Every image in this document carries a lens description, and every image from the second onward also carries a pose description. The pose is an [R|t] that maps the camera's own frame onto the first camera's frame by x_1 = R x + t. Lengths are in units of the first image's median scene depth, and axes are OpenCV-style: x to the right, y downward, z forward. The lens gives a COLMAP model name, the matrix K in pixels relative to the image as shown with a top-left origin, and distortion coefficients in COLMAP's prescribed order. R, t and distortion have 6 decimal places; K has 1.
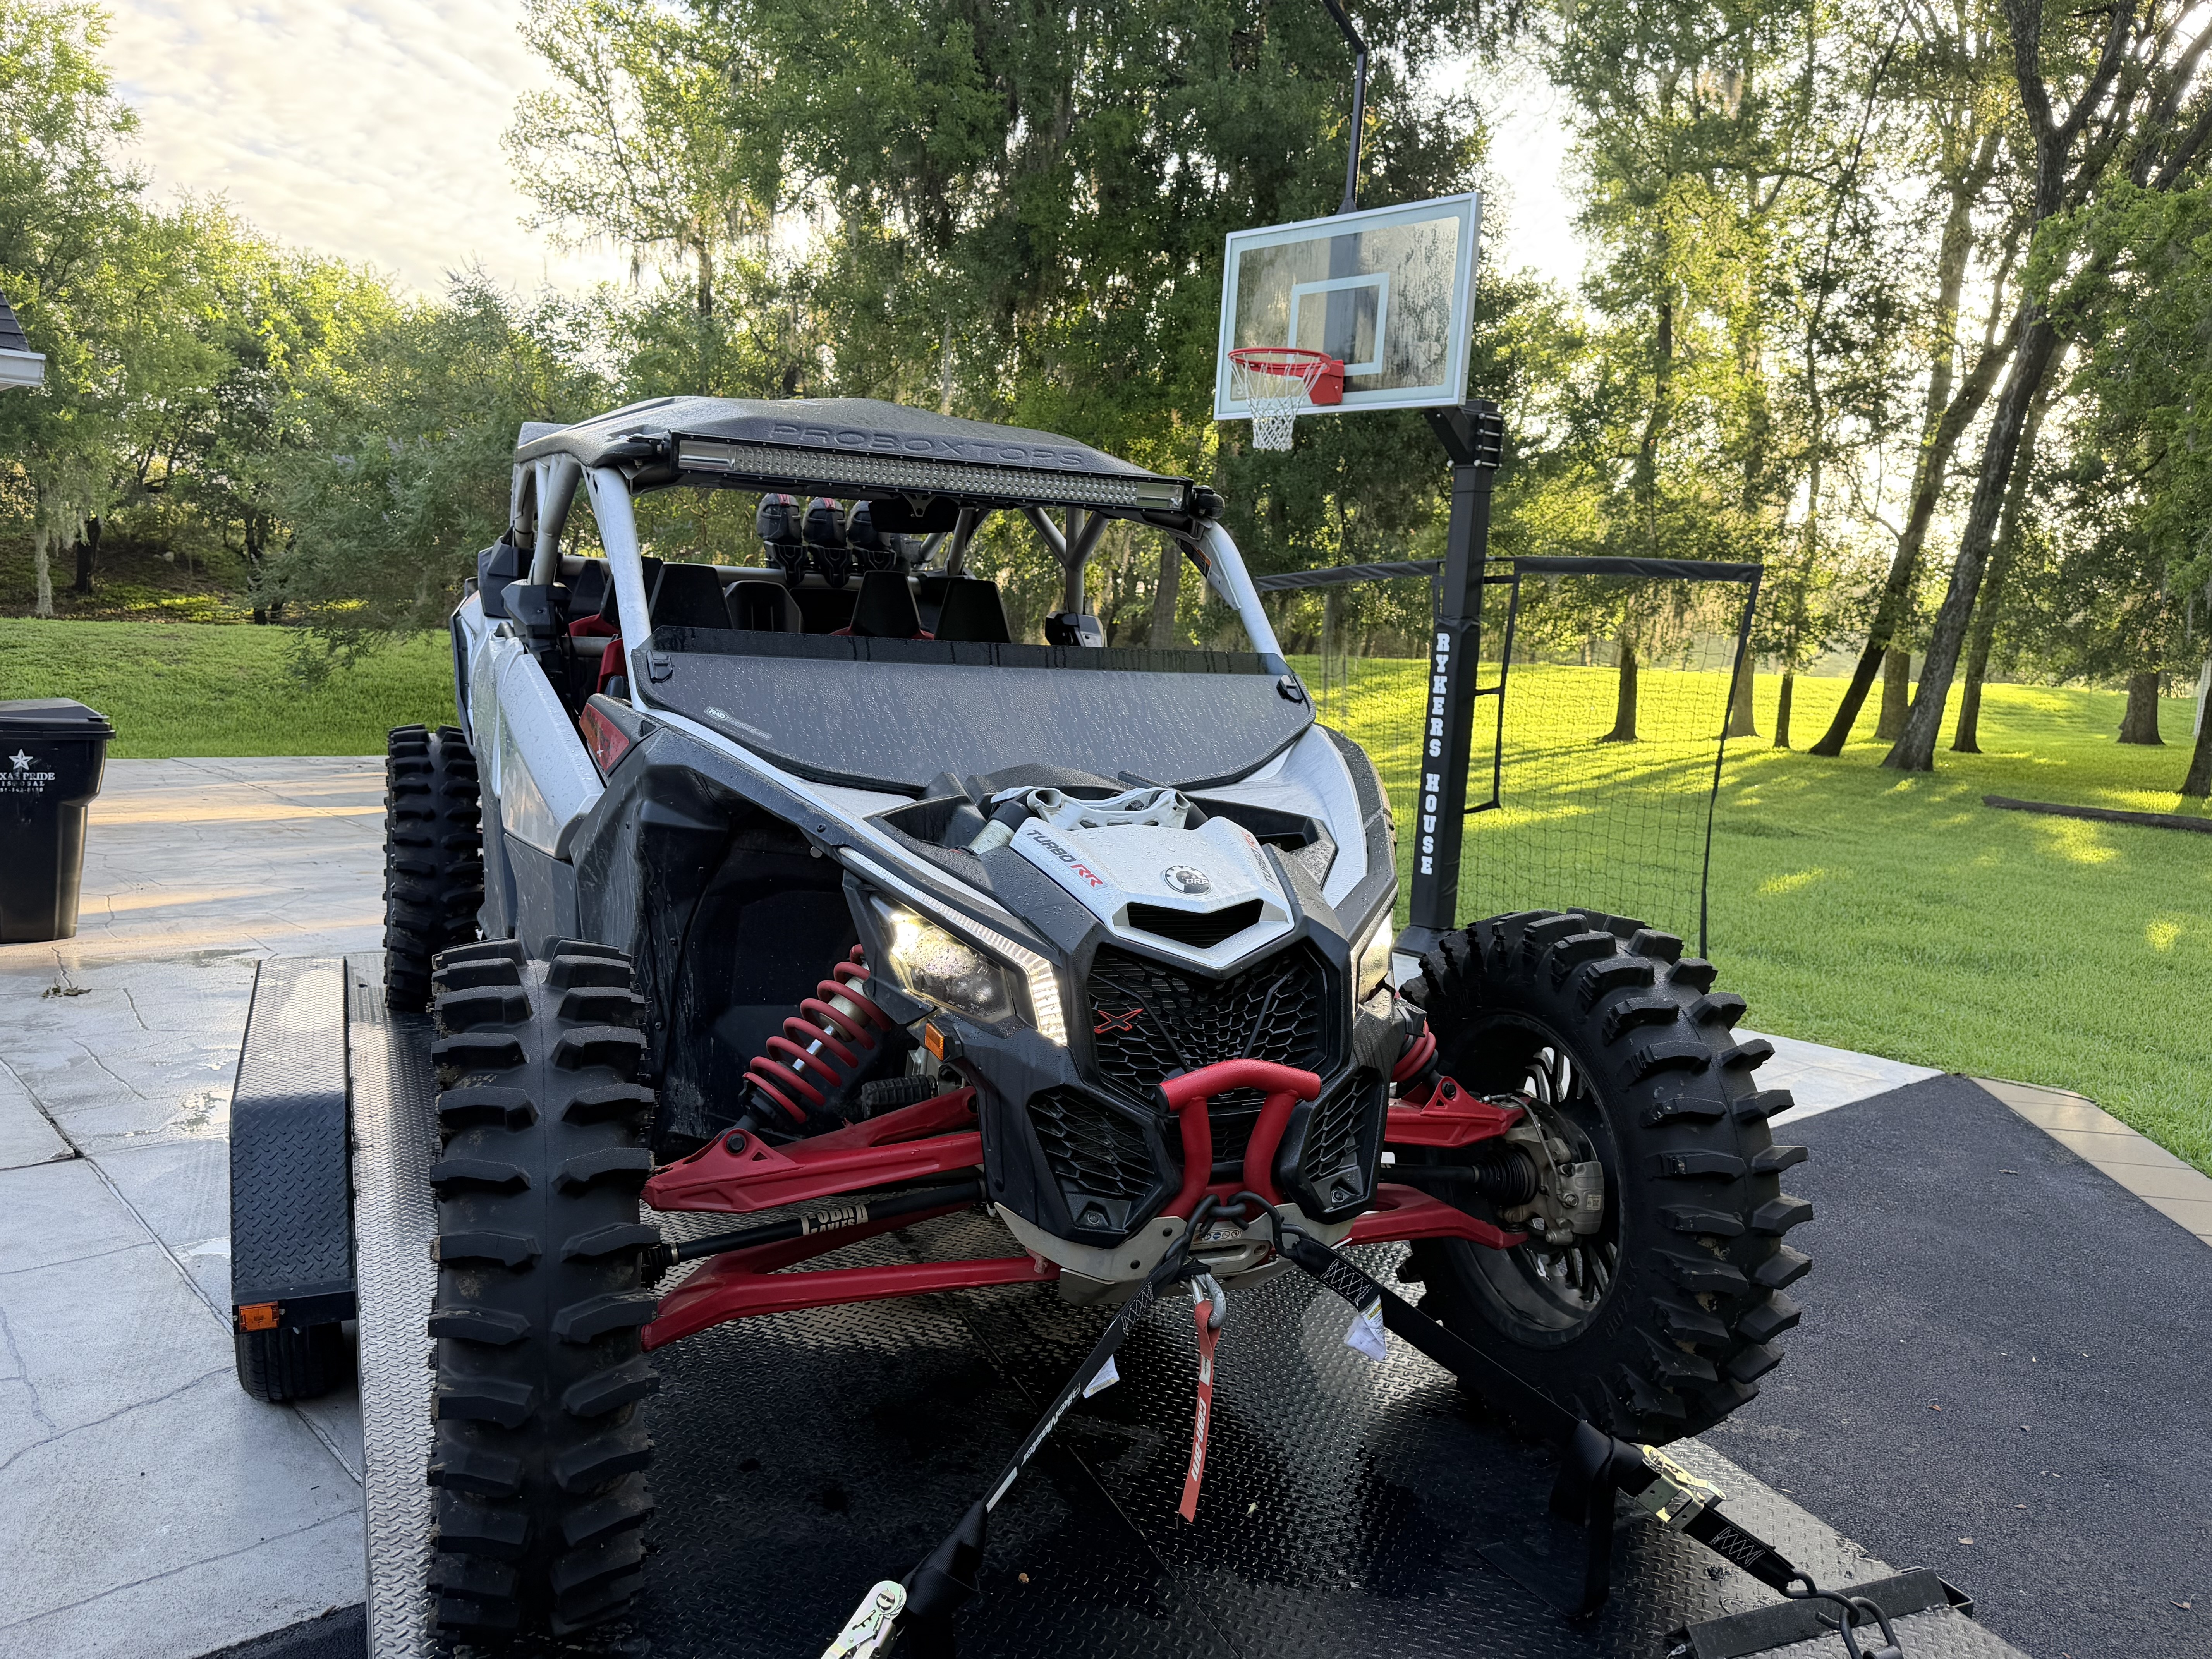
lens RADIAL K [[1742.2, 0, 1106.0], [0, 1742.2, 829.5], [0, 0, 1]] dist [0.086589, -0.148613]
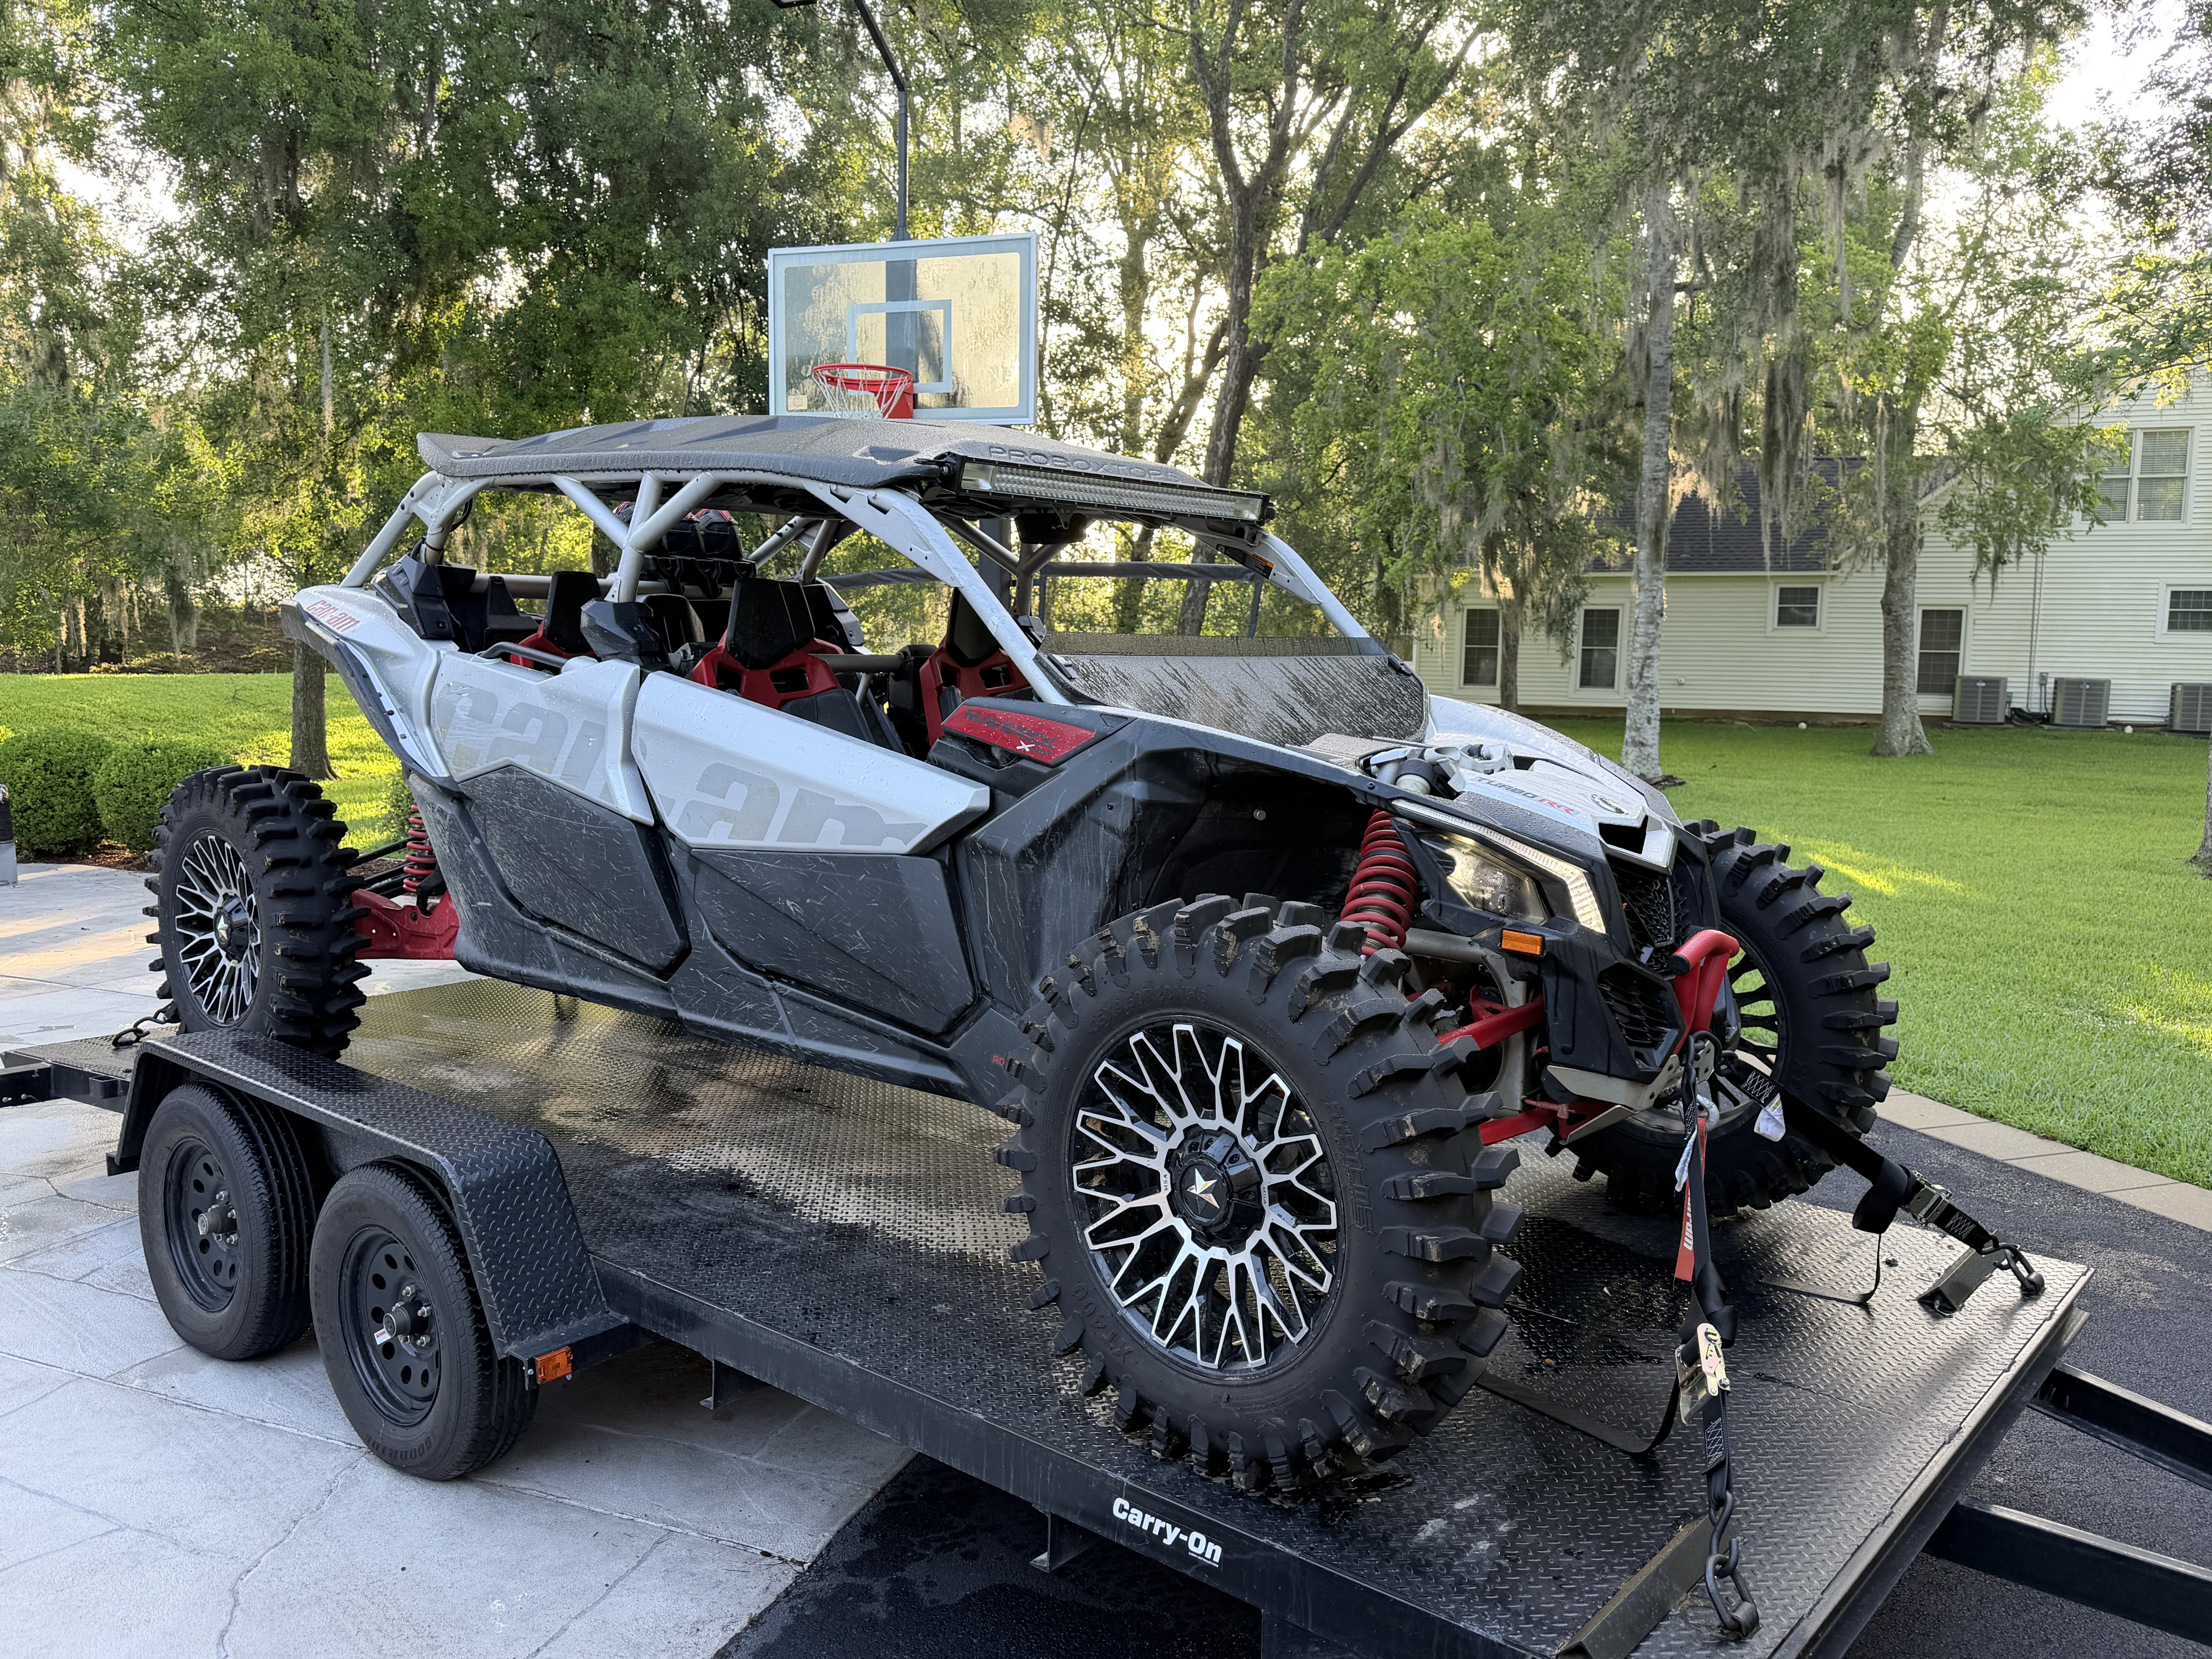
lens RADIAL K [[1742.2, 0, 1106.0], [0, 1742.2, 829.5], [0, 0, 1]] dist [0.086589, -0.148613]
pose [[0.895190, -0.088759, 0.436756, -0.656974], [0.090307, 0.995764, 0.017267, -0.006306], [-0.436439, 0.023985, 0.899414, -0.007710]]
